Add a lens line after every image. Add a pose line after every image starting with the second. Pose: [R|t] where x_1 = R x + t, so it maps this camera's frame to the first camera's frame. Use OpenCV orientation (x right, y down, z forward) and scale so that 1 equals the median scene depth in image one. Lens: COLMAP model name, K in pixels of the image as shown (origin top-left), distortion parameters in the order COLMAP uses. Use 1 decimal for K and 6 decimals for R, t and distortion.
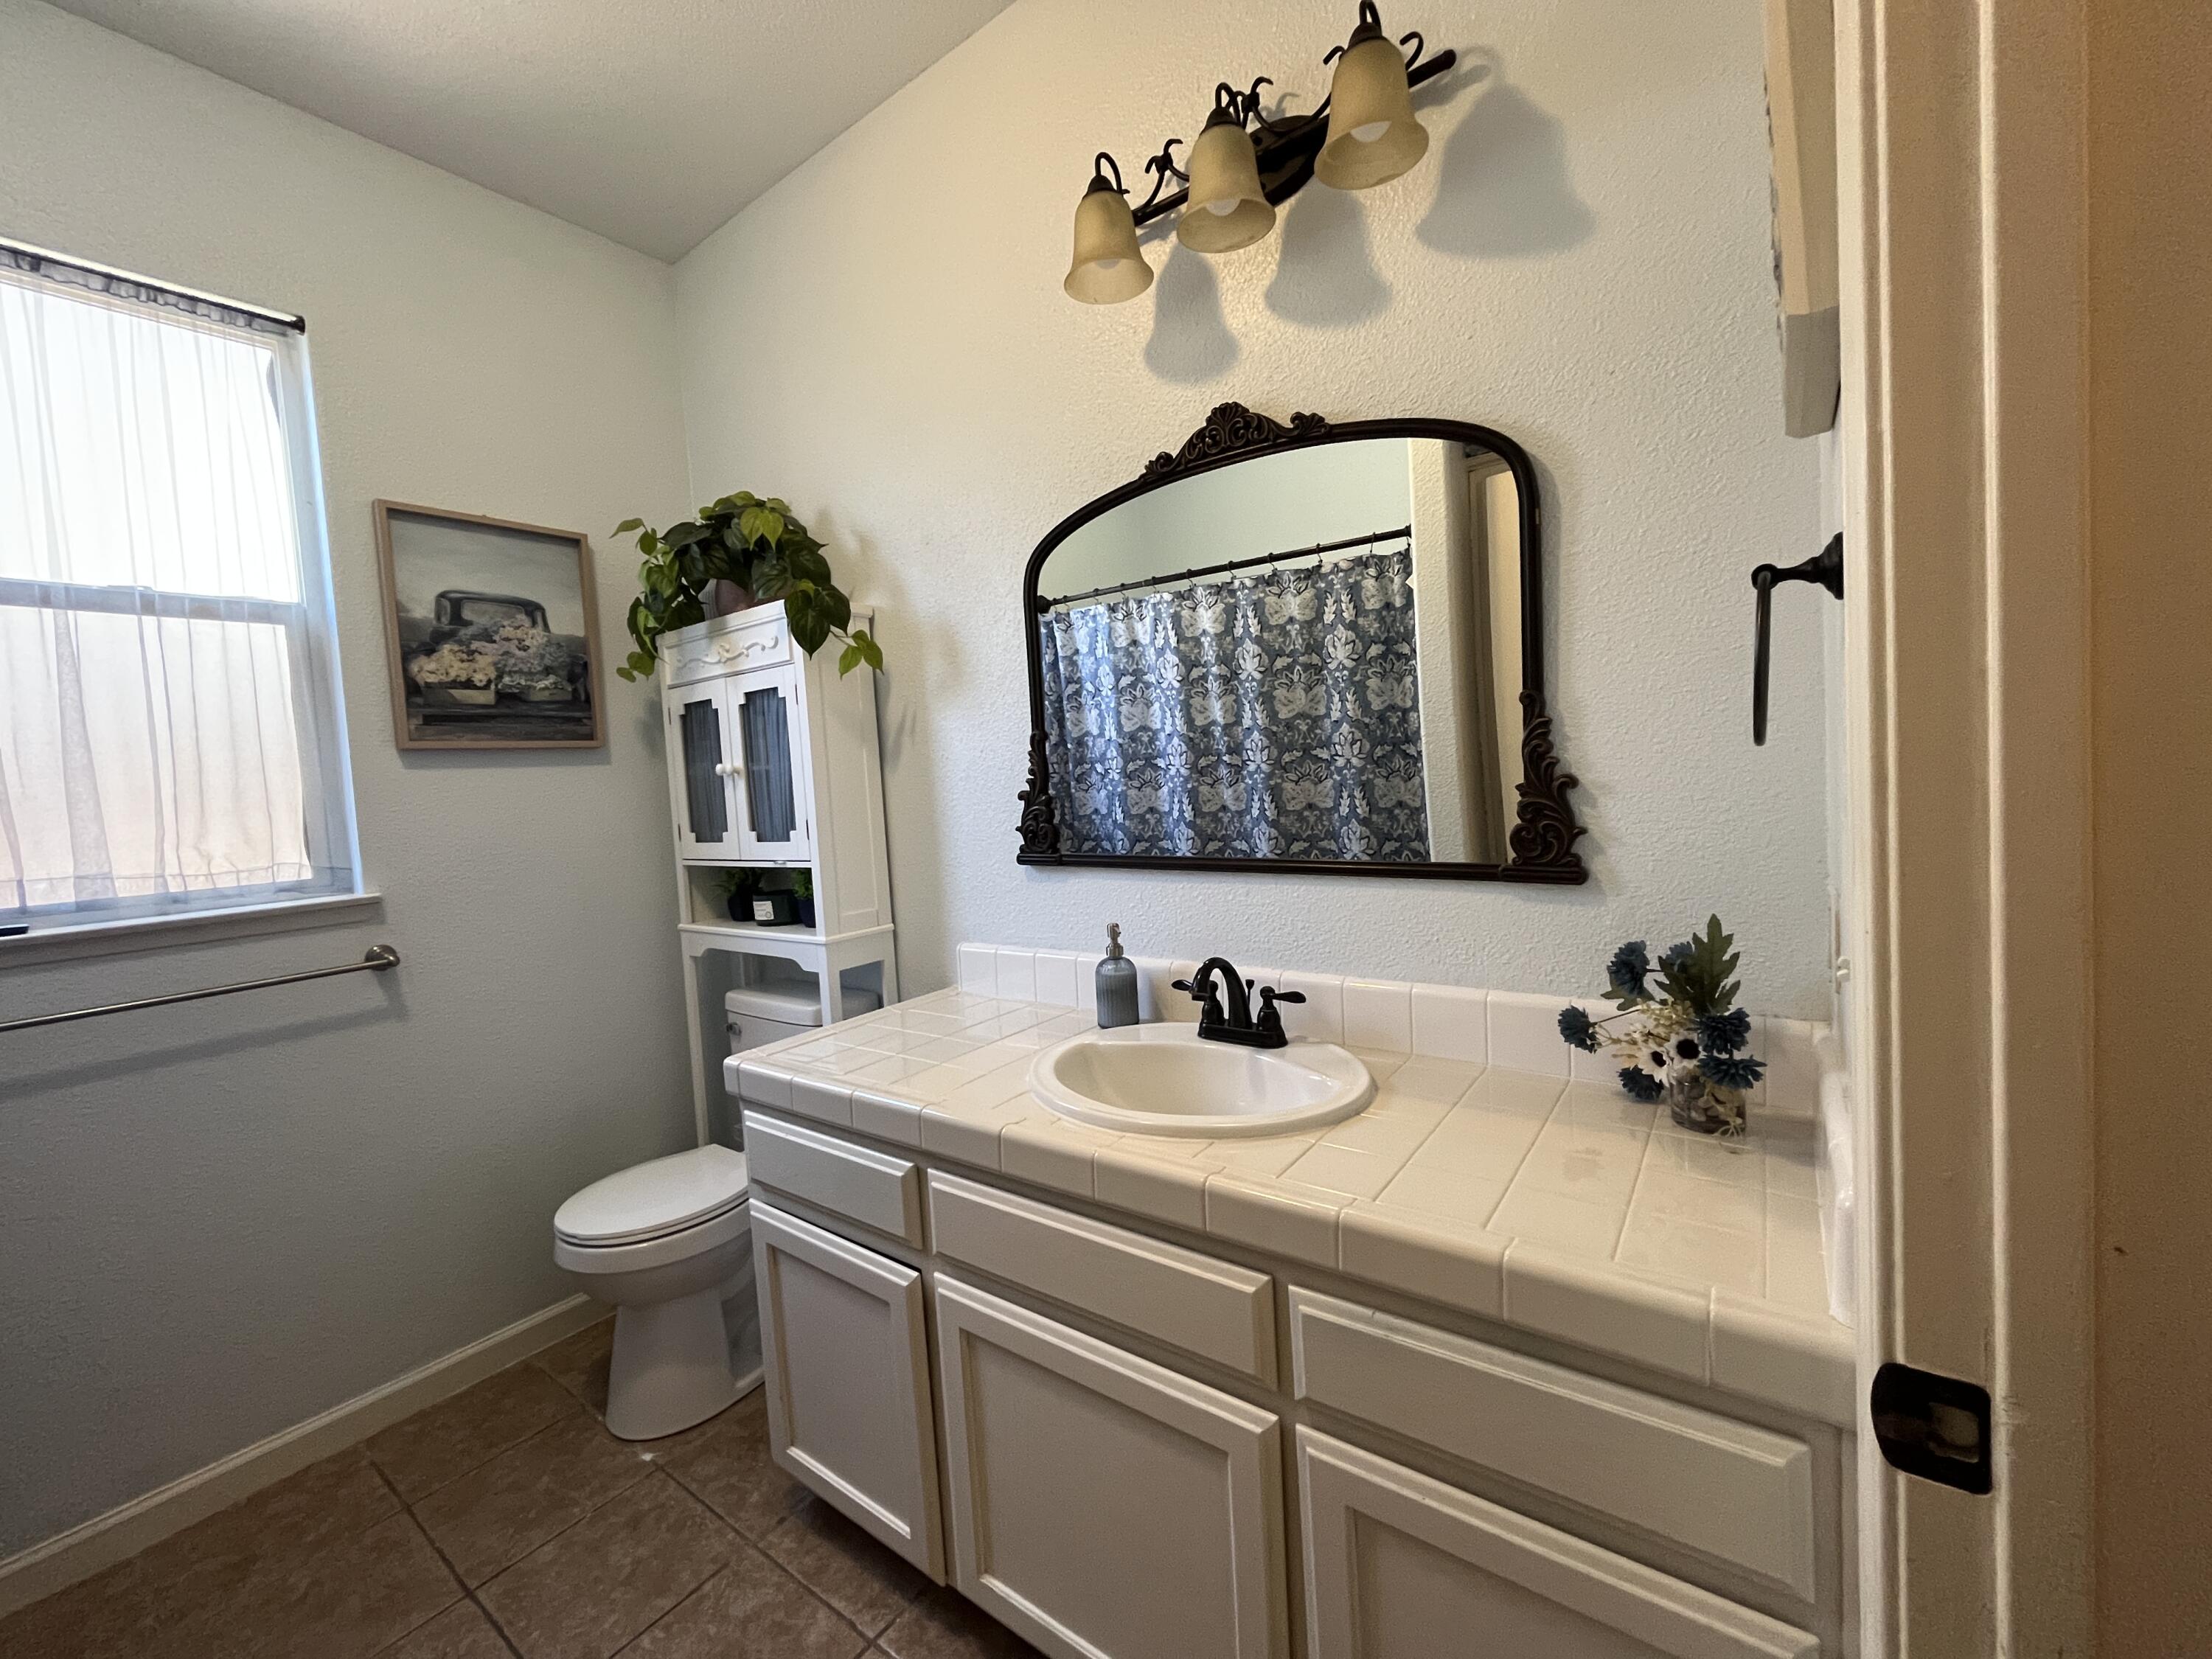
lens RADIAL K [[898.2, 0, 1099.7], [0, 898.2, 825.1], [0, 0, 1]] dist [-0.003381, 0.000633]
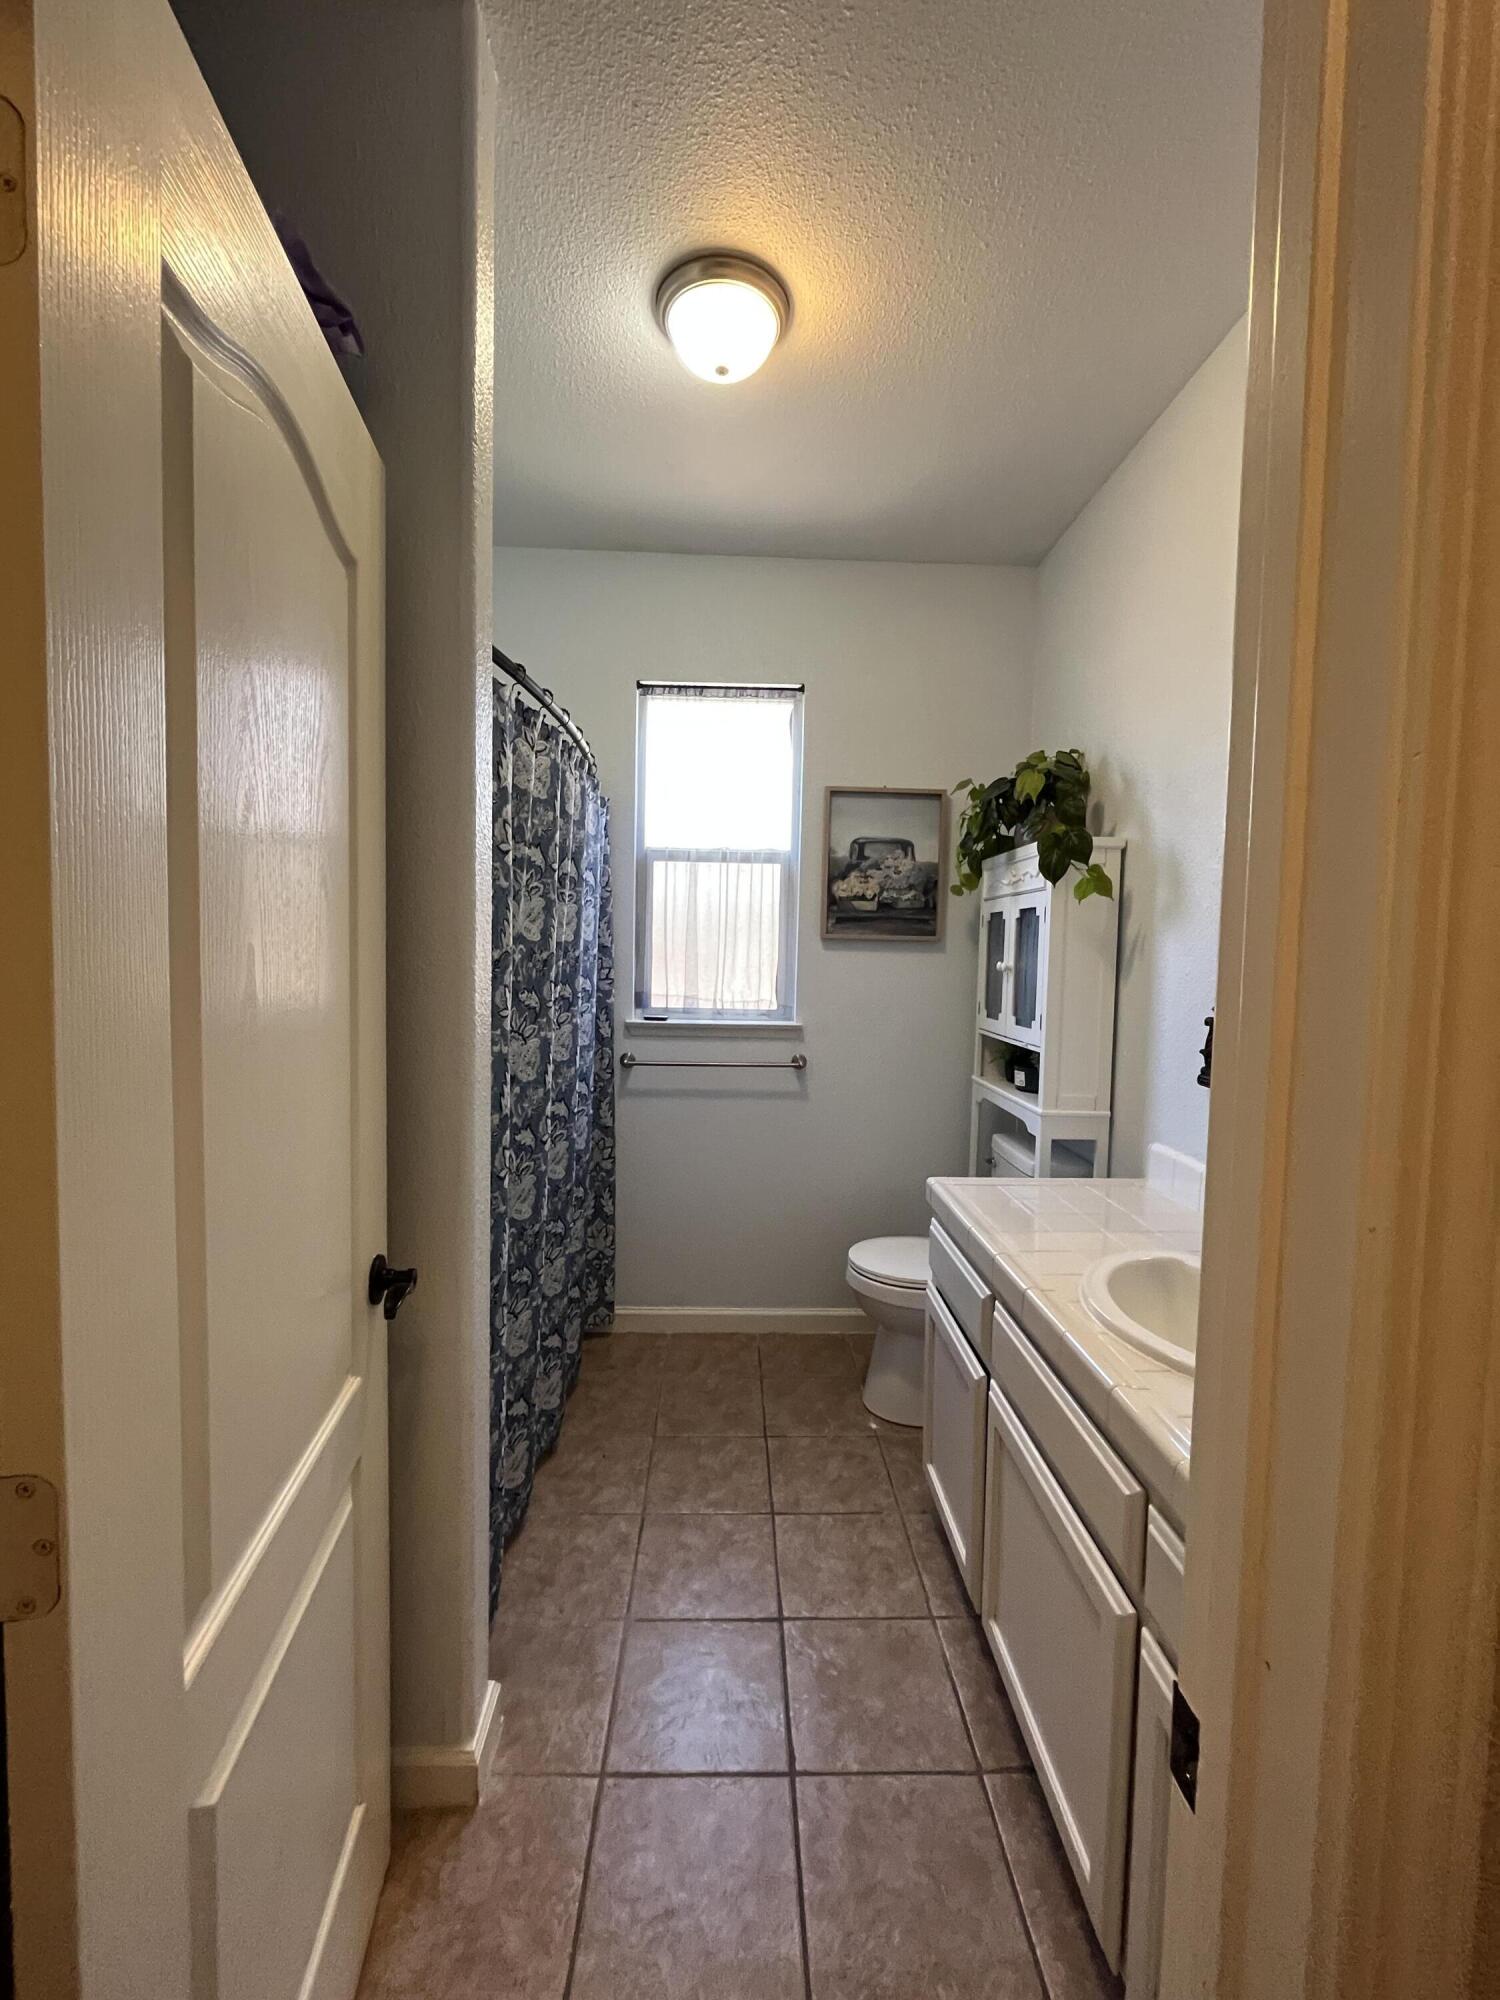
lens RADIAL K [[812.1, 0, 763.8], [0, 812.1, 995.3], [0, 0, 1]] dist [-0.003381, 0.000633]
pose [[0.631781, 0.118837, -0.765983, 0.299107], [-0.103892, 0.992244, 0.068250, -0.070533], [0.768153, 0.036461, 0.639227, -0.025147]]
